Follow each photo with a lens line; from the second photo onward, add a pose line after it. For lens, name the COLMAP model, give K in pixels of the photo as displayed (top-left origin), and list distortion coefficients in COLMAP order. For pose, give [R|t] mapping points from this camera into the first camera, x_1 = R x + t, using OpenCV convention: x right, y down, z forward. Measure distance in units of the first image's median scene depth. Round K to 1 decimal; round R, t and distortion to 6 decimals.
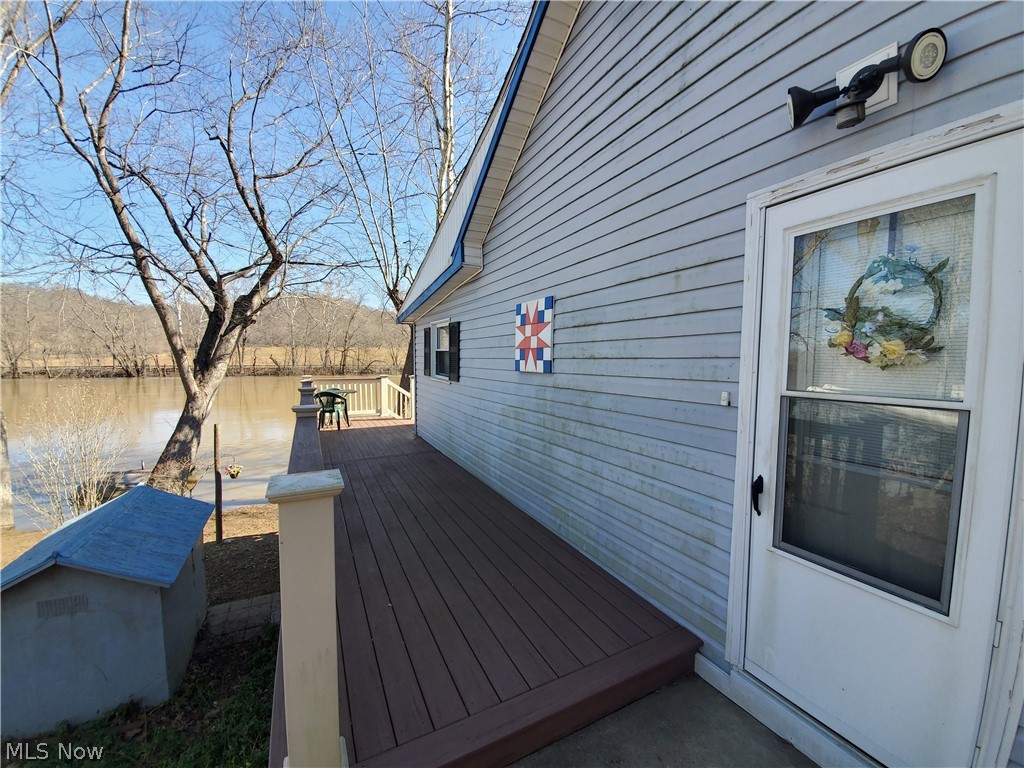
lens RADIAL K [[411.1, 0, 513.8], [0, 411.1, 386.0], [0, 0, 1]] dist [-0.001451, -0.000176]
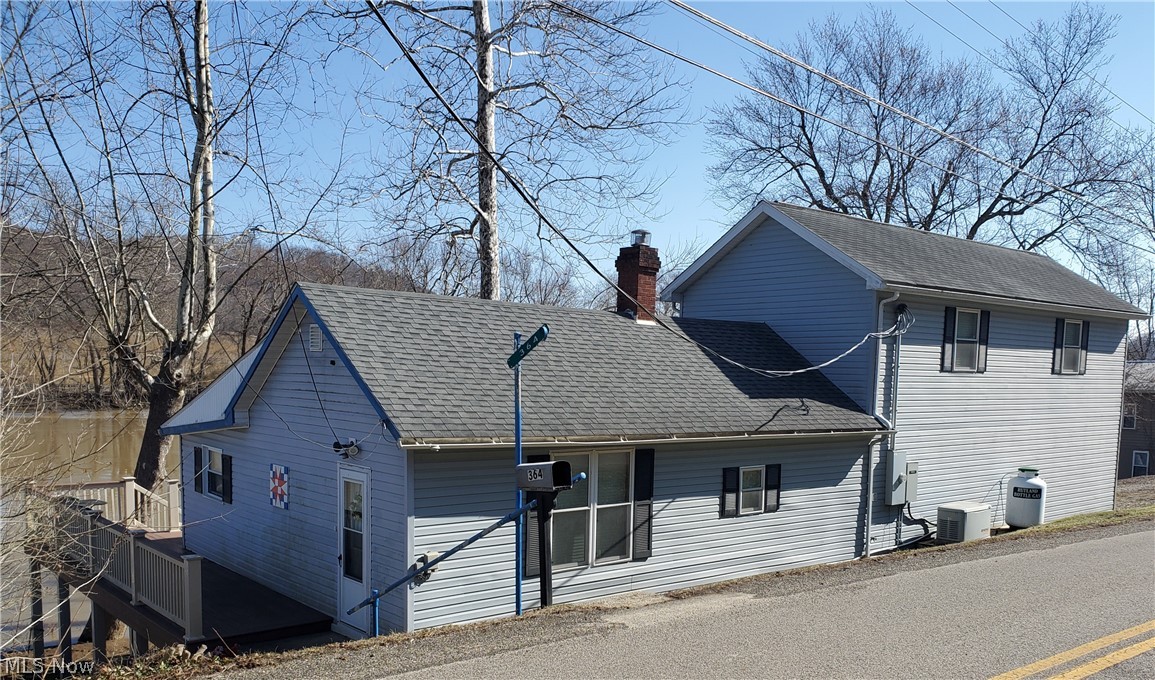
lens RADIAL K [[904.7, 0, 579.1], [0, 904.7, 344.9], [0, 0, 1]] dist [0.005366, 0.002487]
pose [[0.968383, -0.019833, 0.248680, 0.310649], [0.038858, 0.996660, -0.071832, -0.364492], [-0.246425, 0.079224, 0.965918, -2.830446]]
